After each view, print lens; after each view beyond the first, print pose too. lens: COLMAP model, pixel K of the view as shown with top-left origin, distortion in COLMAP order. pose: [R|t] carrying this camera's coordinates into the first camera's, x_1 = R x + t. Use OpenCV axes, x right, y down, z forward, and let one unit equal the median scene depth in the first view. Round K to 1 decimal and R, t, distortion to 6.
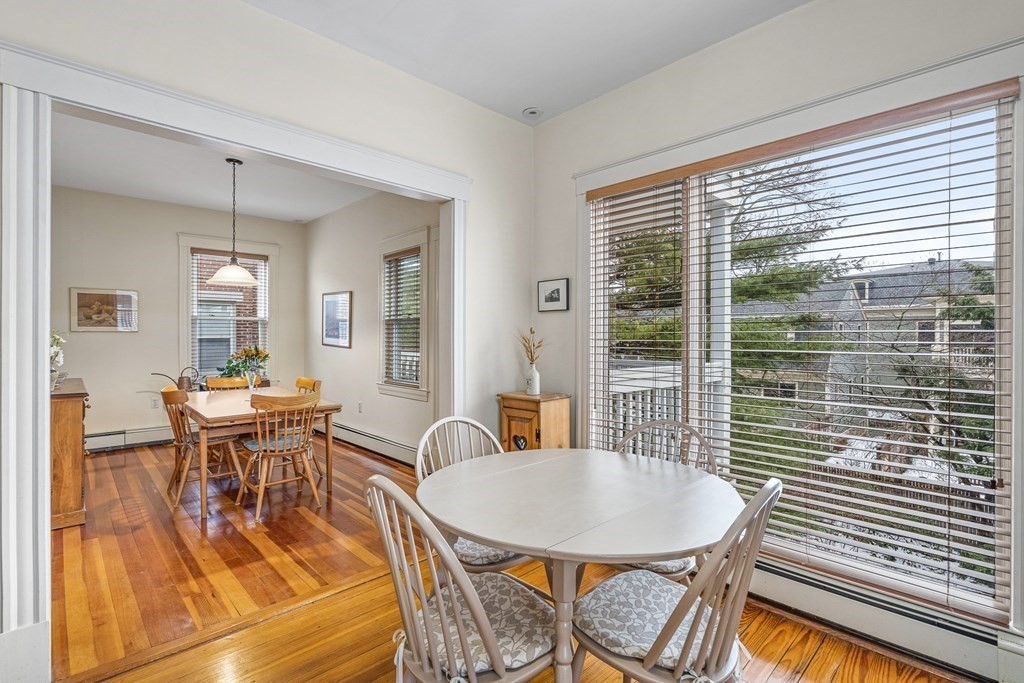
lens RADIAL K [[470.8, 0, 508.3], [0, 470.8, 339.5], [0, 0, 1]] dist [-0.006298, 0.003724]
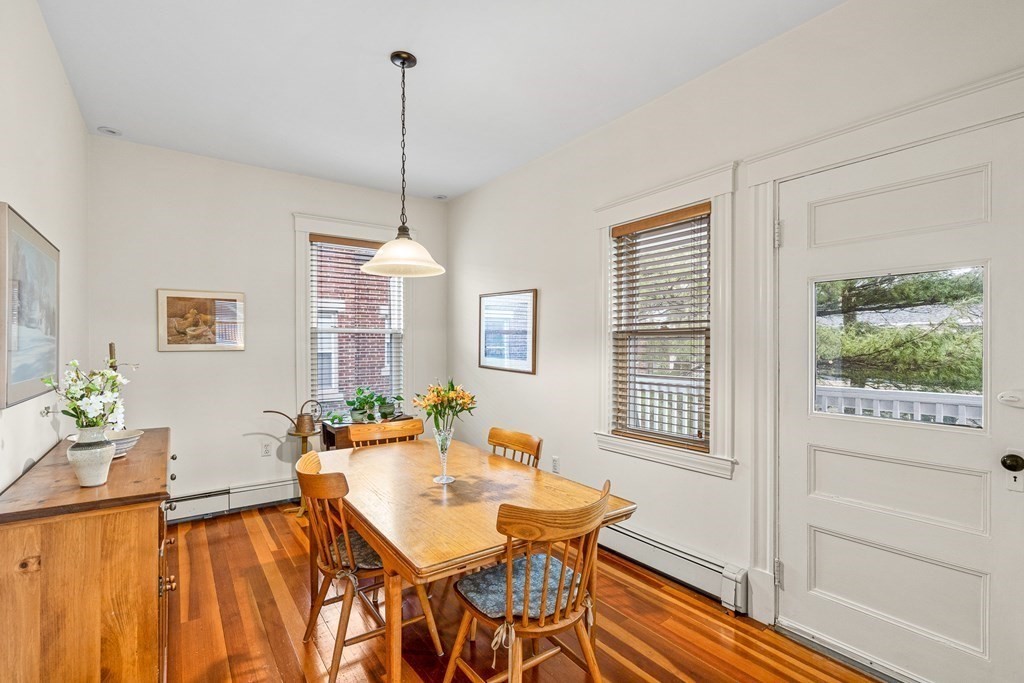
lens RADIAL K [[470.8, 0, 511.0], [0, 470.8, 351.8], [0, 0, 1]] dist [-0.006298, 0.003724]
pose [[0.991391, -0.001166, -0.130933, -0.310346], [0.001807, 0.999987, 0.004775, -0.018707], [0.130926, -0.004970, 0.991380, 0.364696]]
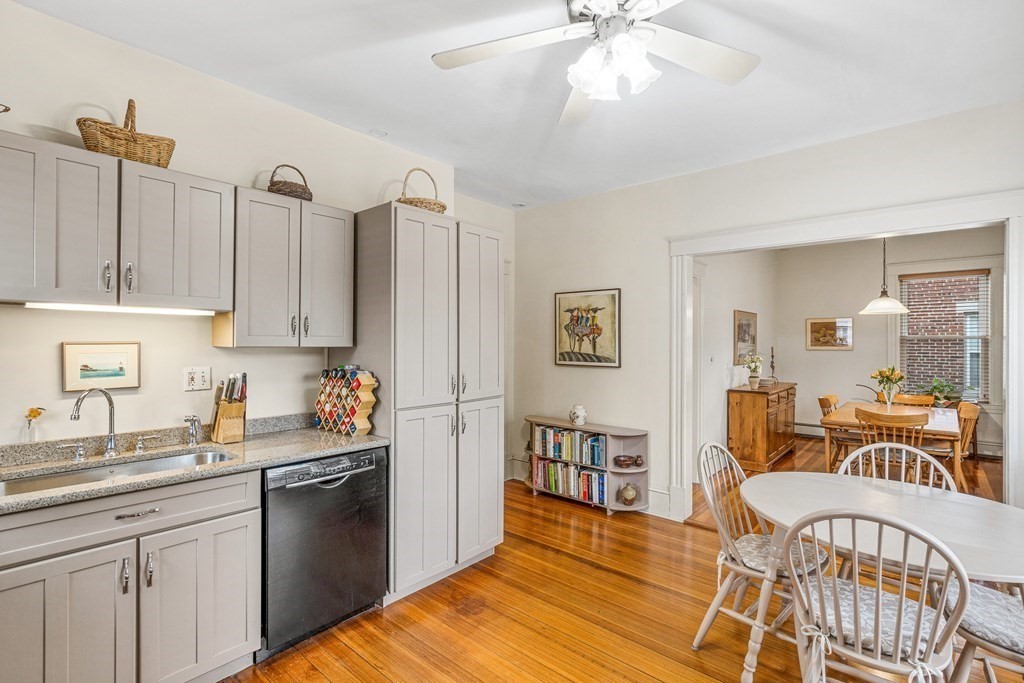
lens RADIAL K [[470.8, 0, 510.6], [0, 470.8, 341.6], [0, 0, 1]] dist [-0.006298, 0.003724]
pose [[0.084470, 0.000624, -0.996426, 0.403736], [-0.009381, 0.999956, -0.000169, -0.032586], [0.996382, 0.009362, 0.084472, -0.013250]]
